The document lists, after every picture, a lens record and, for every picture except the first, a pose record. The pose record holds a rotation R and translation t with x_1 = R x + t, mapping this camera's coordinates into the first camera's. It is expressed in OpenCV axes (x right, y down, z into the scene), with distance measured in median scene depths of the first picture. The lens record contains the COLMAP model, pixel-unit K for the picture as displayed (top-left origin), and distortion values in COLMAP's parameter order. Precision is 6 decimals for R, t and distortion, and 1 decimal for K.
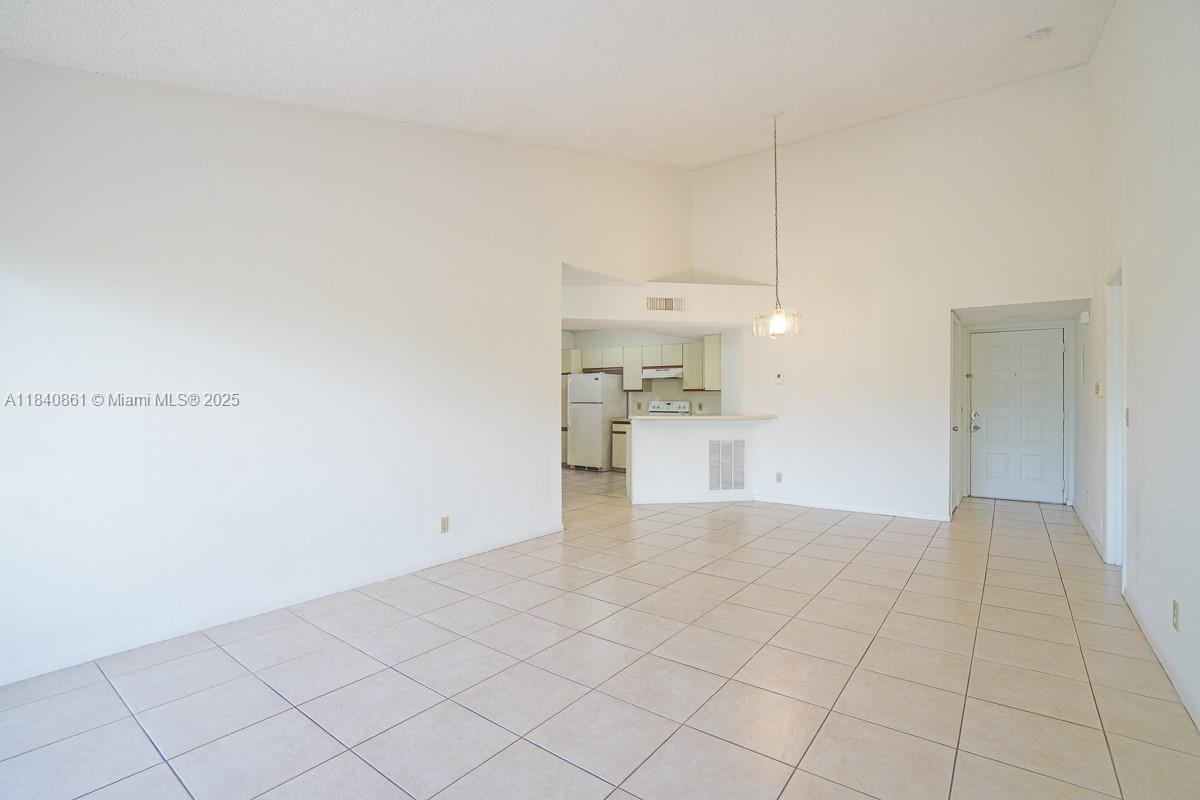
lens RADIAL K [[559.1, 0, 595.6], [0, 559.1, 400.7], [0, 0, 1]] dist [-0.055807, 0.020081]
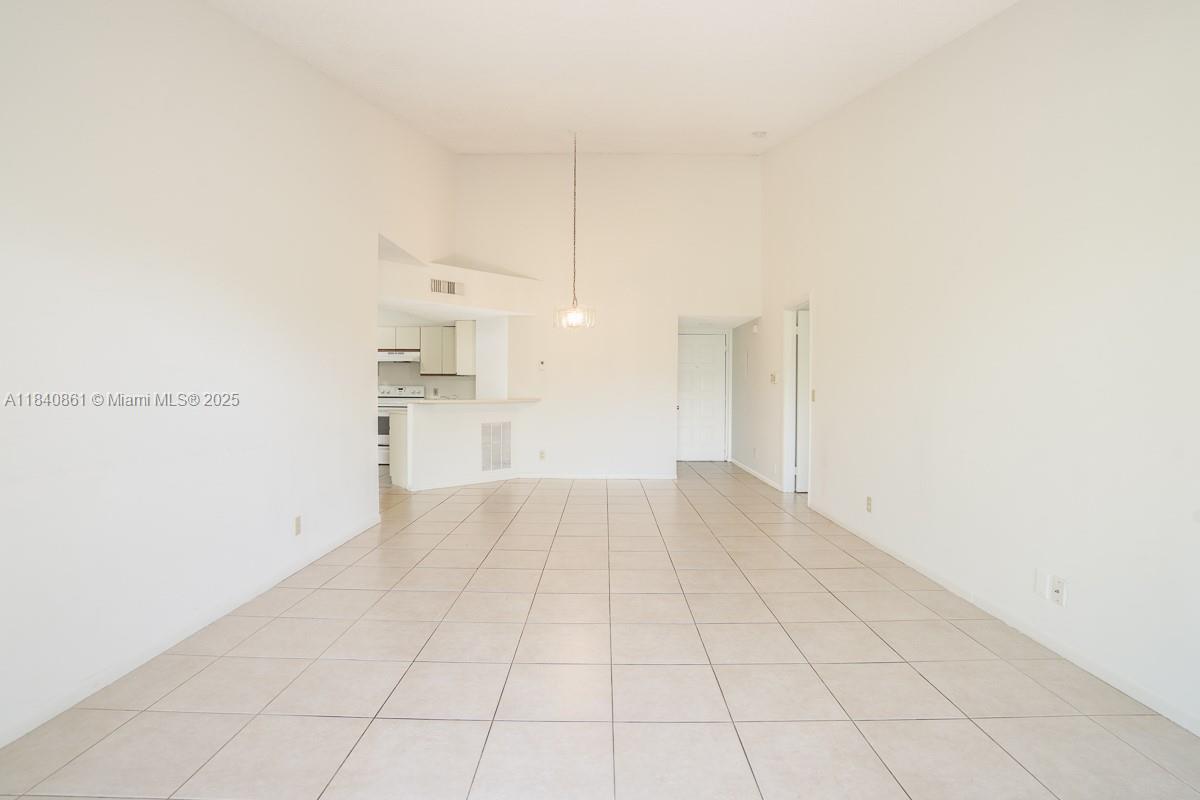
lens RADIAL K [[576.9, 0, 602.6], [0, 576.9, 396.2], [0, 0, 1]] dist [-0.036630, 0.000353]
pose [[0.796156, -0.003832, 0.605080, -0.198200], [-0.003861, 0.999927, 0.011412, 0.005897], [-0.605079, -0.011422, 0.796083, 0.010048]]
